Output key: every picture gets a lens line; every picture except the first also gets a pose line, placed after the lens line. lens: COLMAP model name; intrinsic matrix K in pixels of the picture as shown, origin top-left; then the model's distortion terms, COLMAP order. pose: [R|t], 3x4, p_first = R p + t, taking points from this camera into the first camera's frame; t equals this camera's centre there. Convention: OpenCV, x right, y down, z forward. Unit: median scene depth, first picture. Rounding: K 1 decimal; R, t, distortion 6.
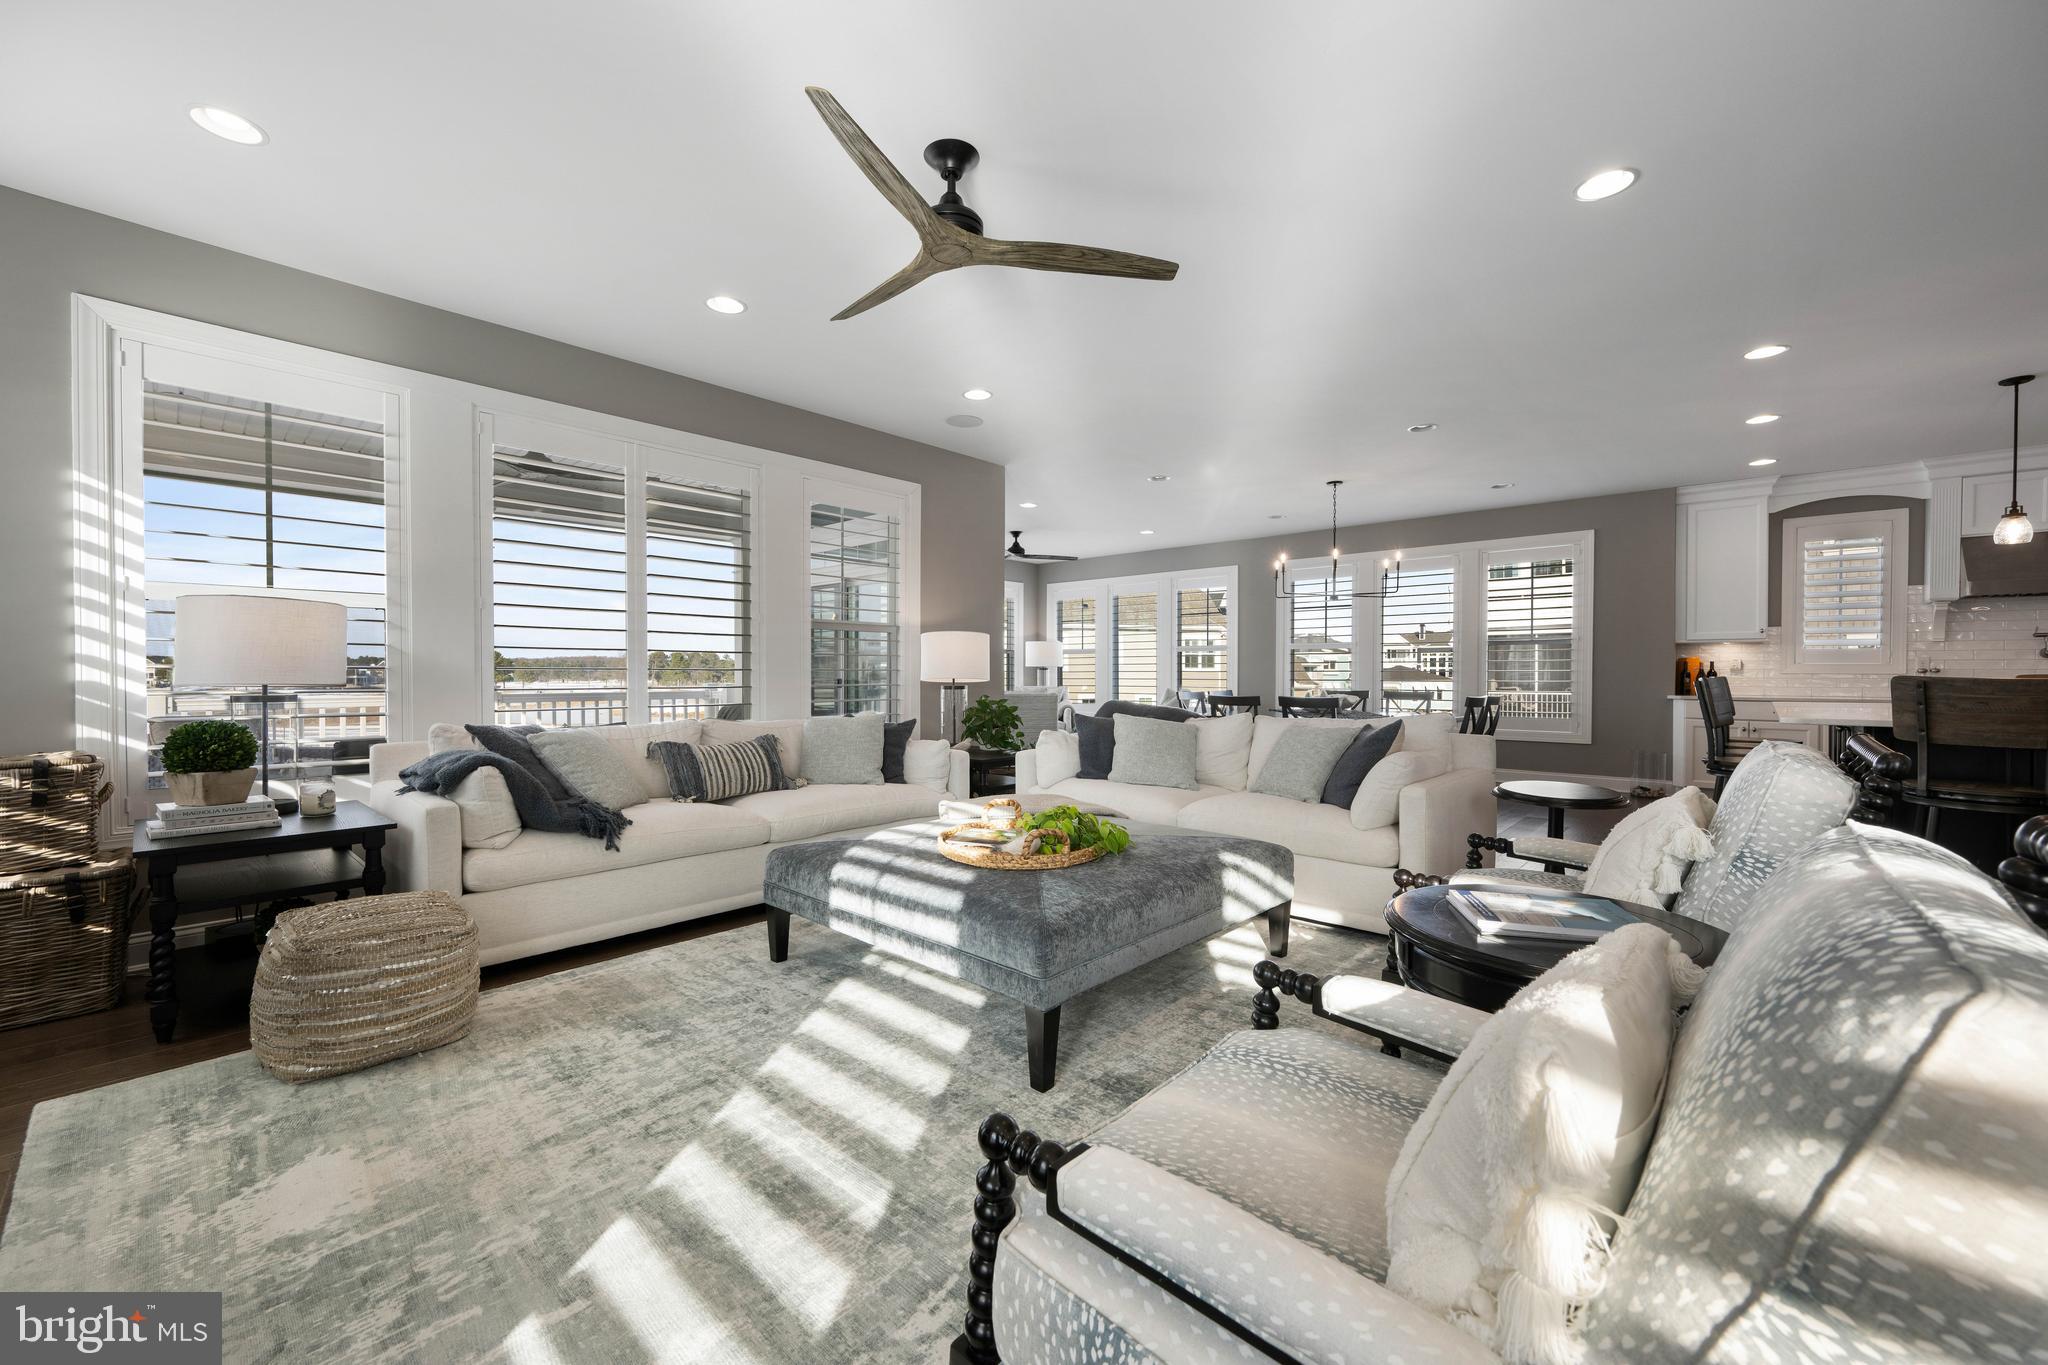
lens RADIAL K [[807.2, 0, 1020.5], [0, 807.2, 676.6], [0, 0, 1]] dist [0.001382, 0.000321]
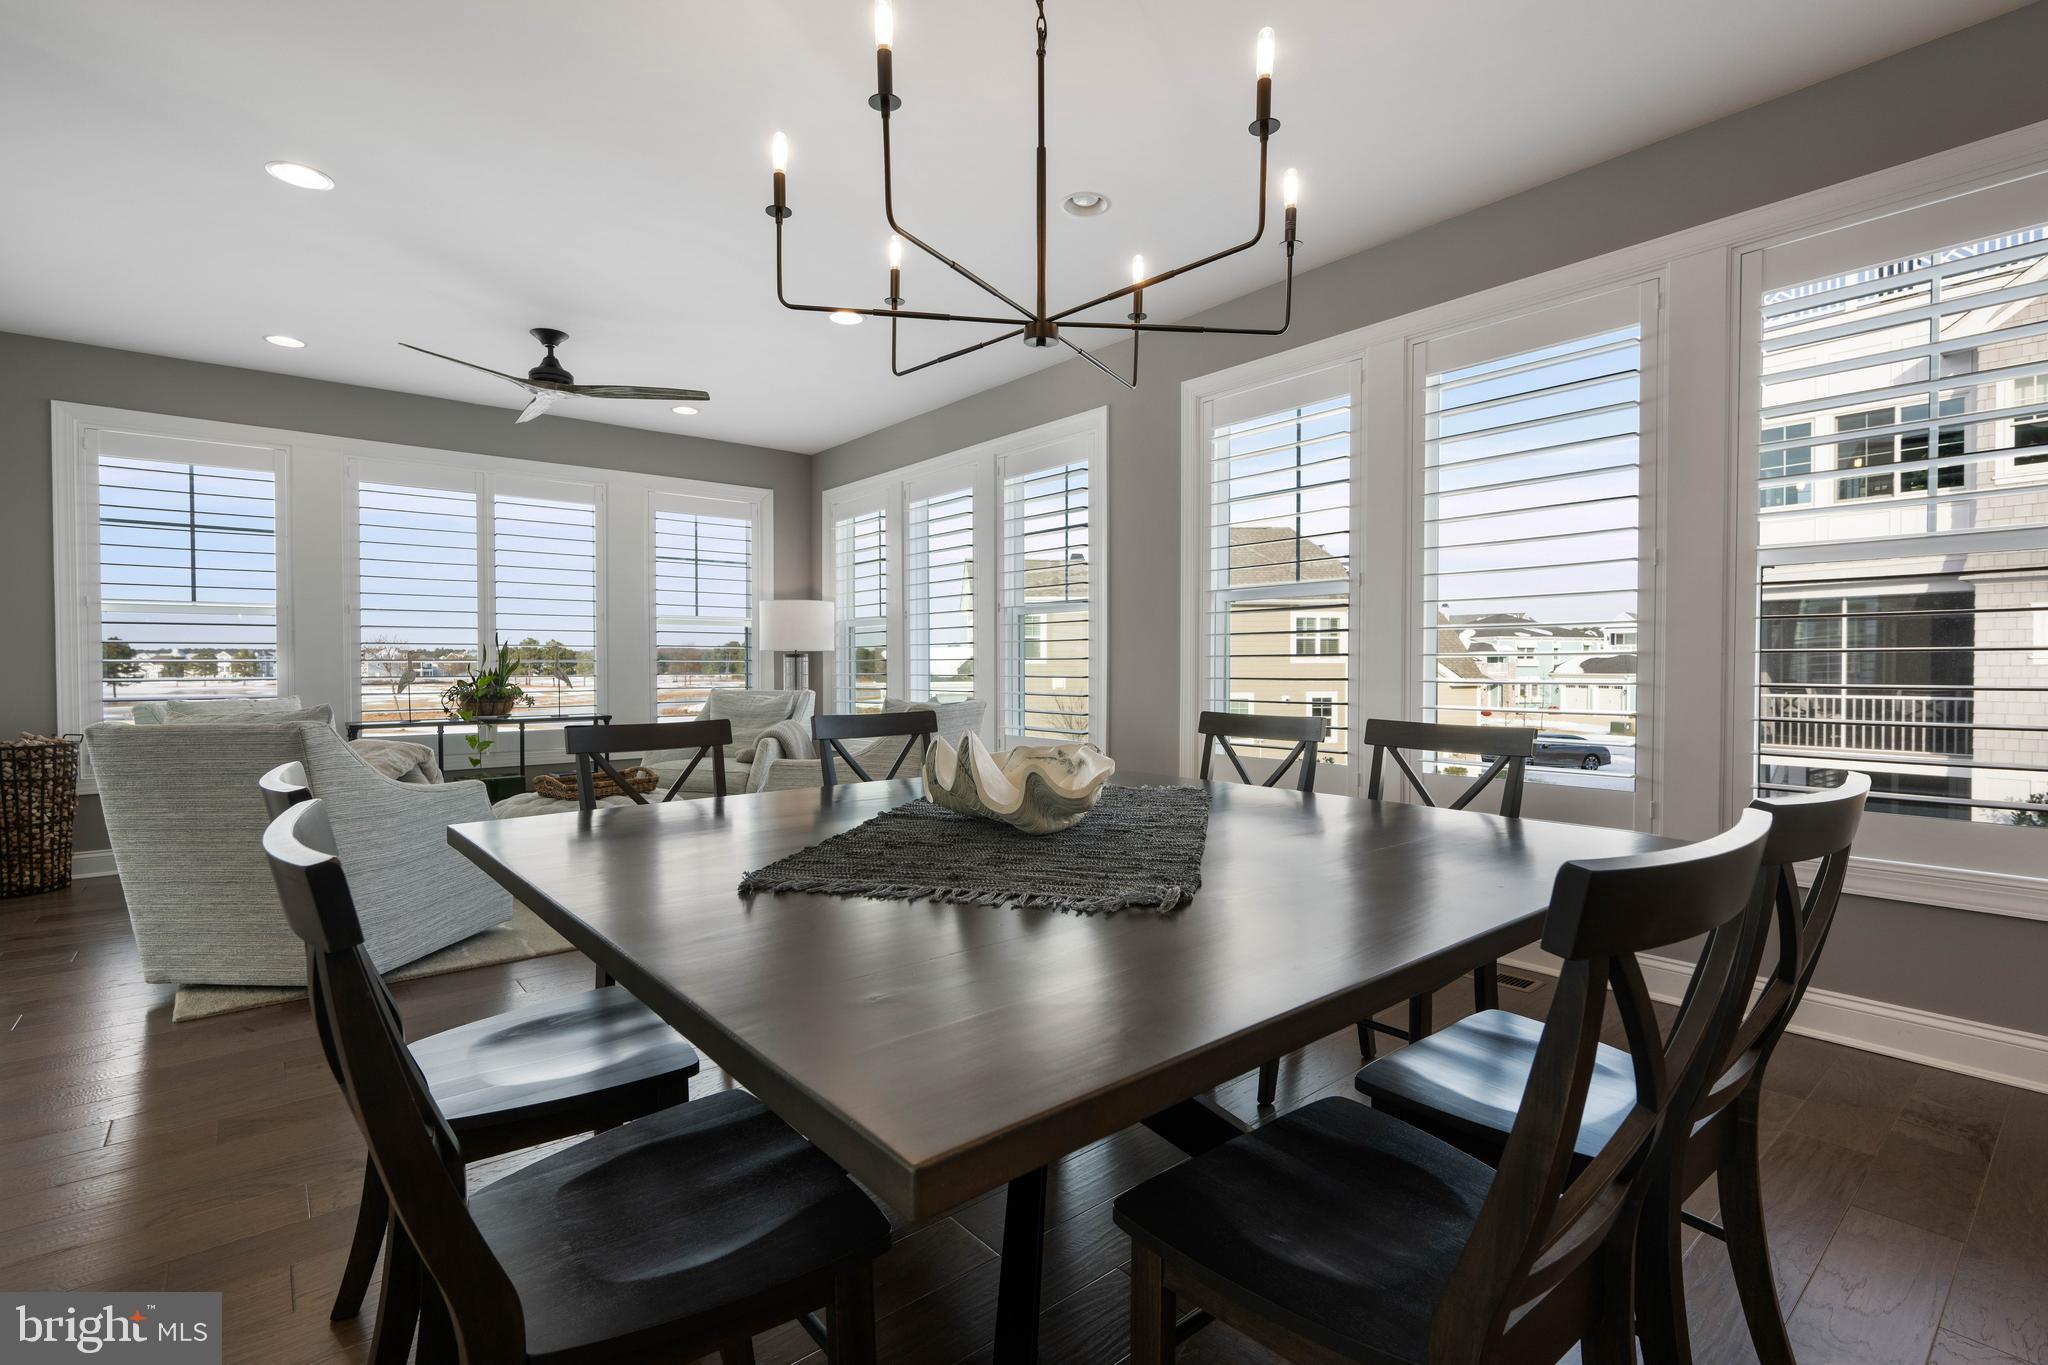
lens RADIAL K [[936.1, 0, 1019.0], [0, 936.1, 684.4], [0, 0, 1]] dist [-0.009859, -0.000190]
pose [[0.991706, -0.001891, -0.128510, 0.404104], [0.004102, 0.999848, 0.016944, -0.003212], [0.128458, -0.017330, 0.991563, 0.731057]]
